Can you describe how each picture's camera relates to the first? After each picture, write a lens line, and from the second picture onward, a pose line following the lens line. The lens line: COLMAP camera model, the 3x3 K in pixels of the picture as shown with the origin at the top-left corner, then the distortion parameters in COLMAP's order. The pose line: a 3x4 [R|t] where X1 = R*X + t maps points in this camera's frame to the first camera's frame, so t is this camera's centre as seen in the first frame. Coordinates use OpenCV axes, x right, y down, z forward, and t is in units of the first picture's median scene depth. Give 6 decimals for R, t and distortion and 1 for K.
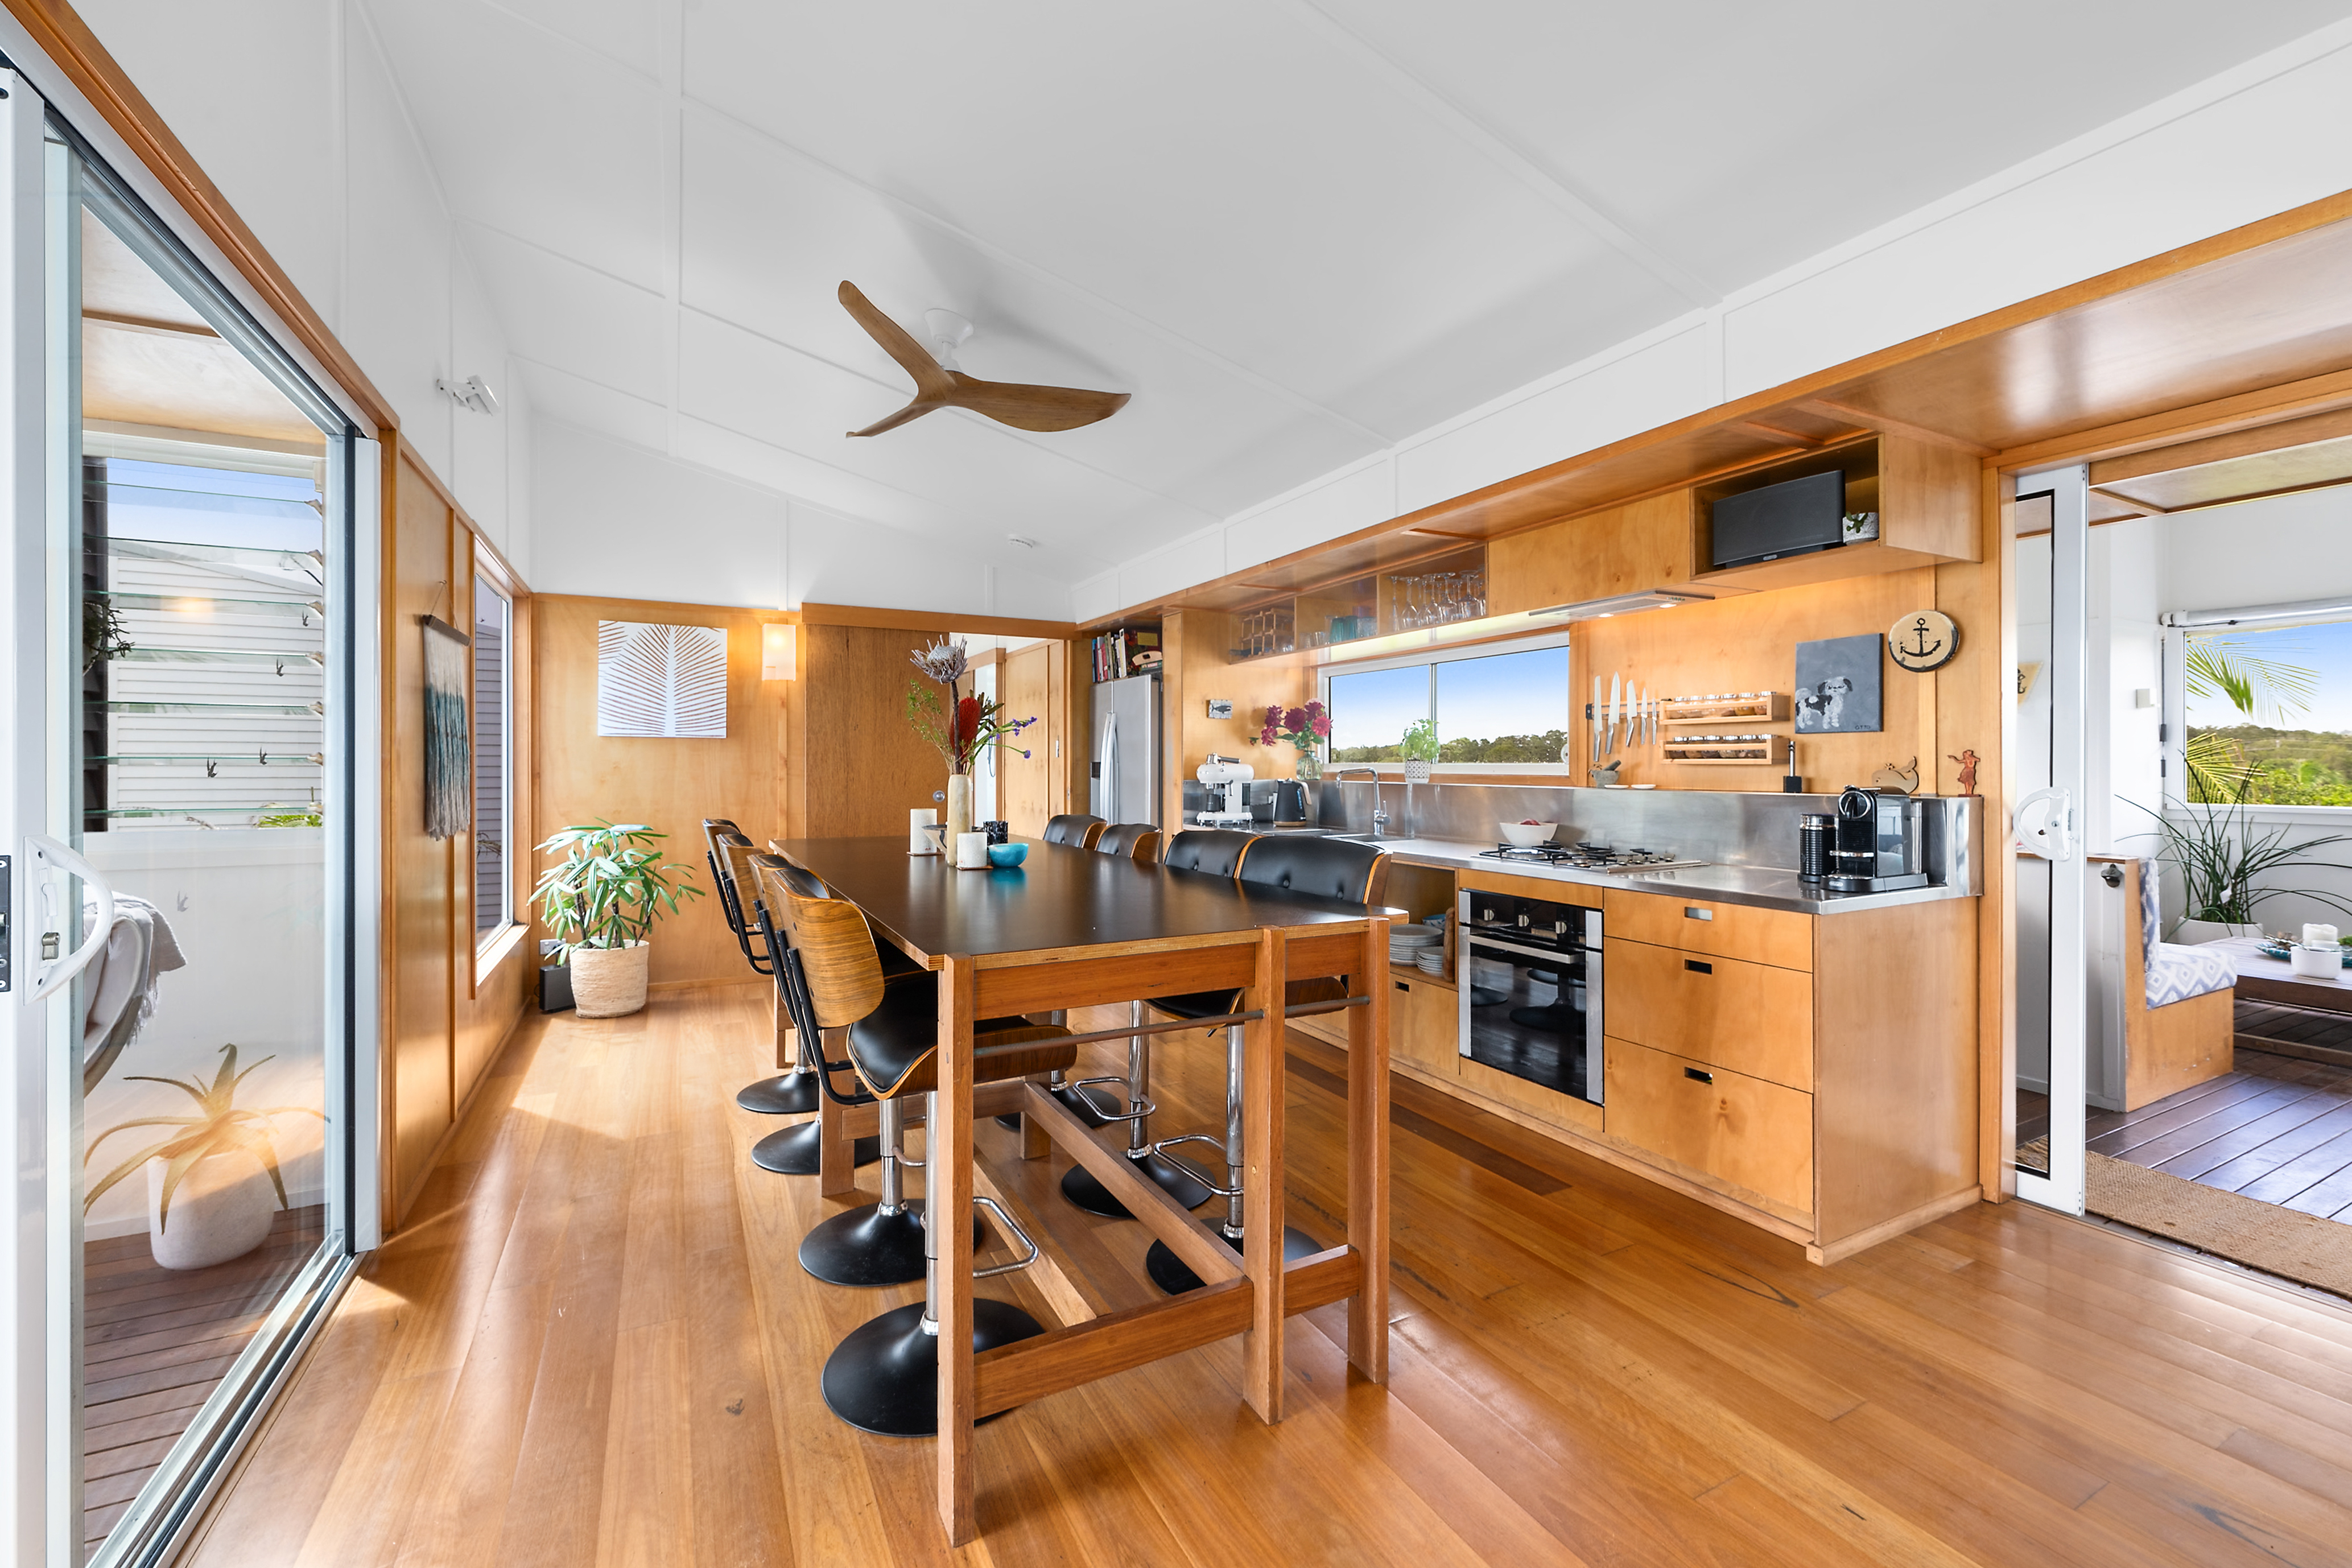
lens RADIAL K [[967.4, 0, 1178.3], [0, 967.4, 772.7], [0, 0, 1]] dist [0.000258, 0.000045]
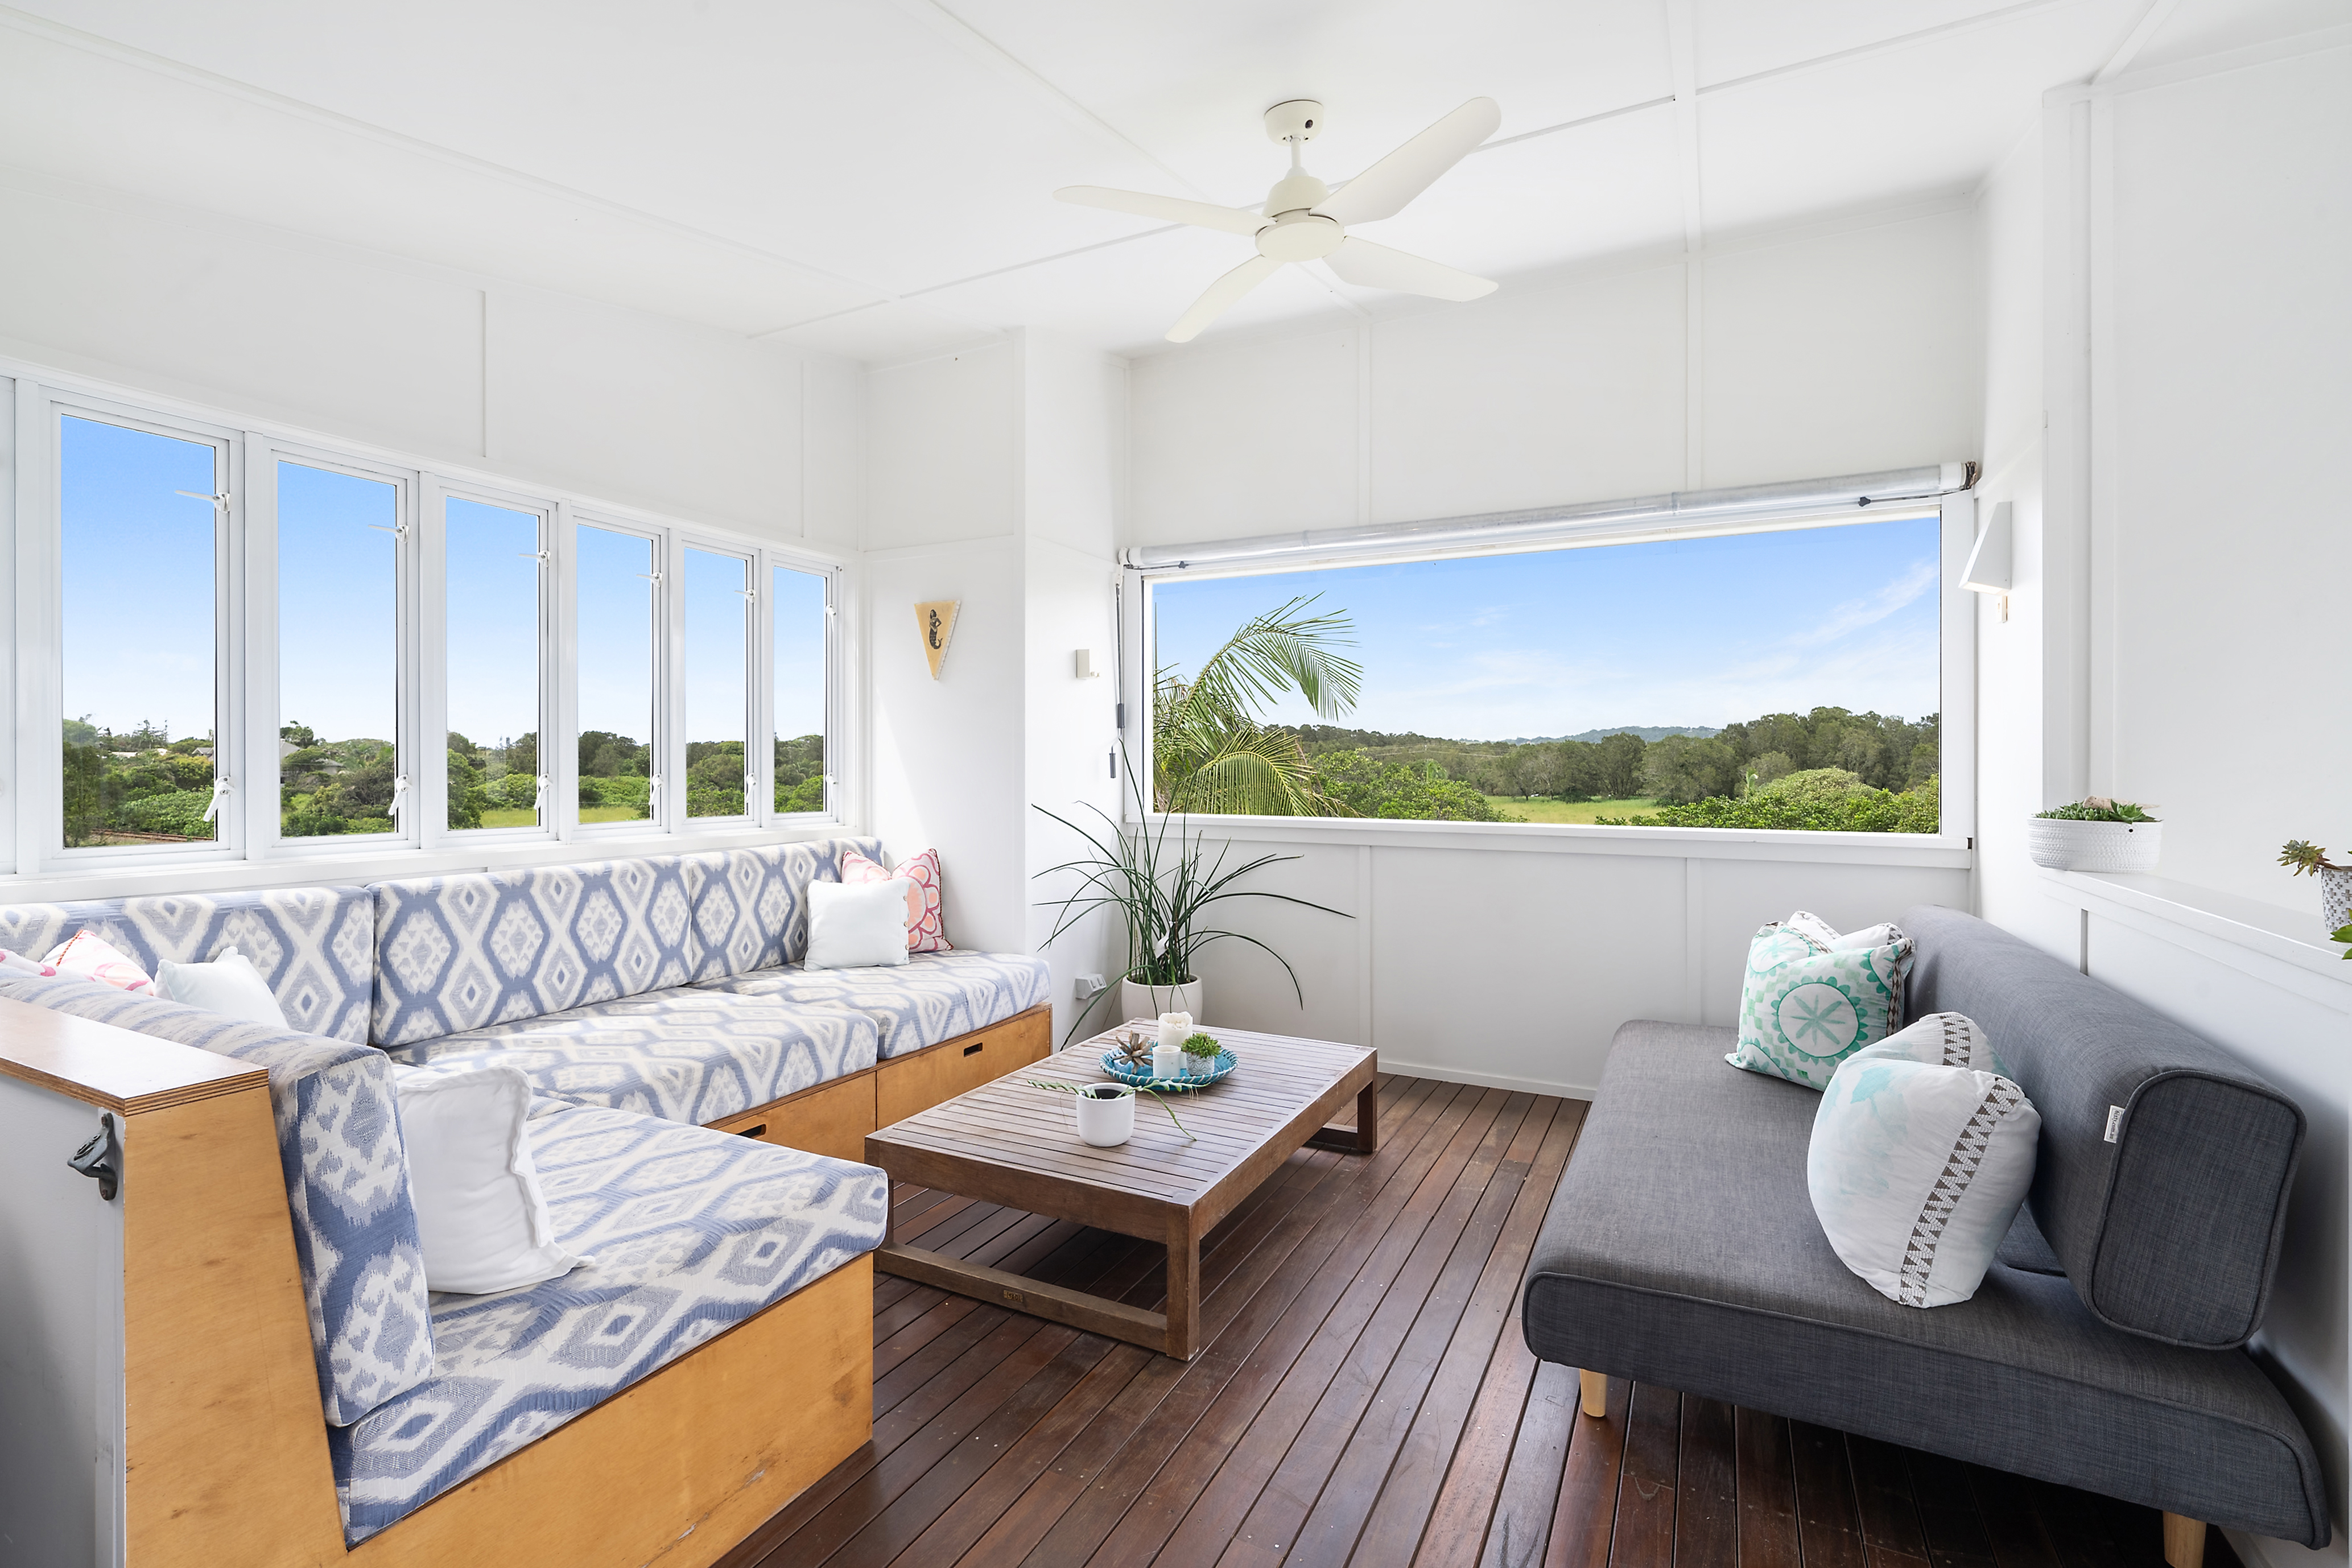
lens RADIAL K [[1071.2, 0, 1174.5], [0, 1071.2, 774.7], [0, 0, 1]] dist [0.000898, 0.000152]
pose [[0.816748, -0.005433, 0.576969, 0.612260], [0.003378, 0.999984, 0.004634, -0.001125], [-0.576985, -0.001836, 0.816753, 0.340931]]
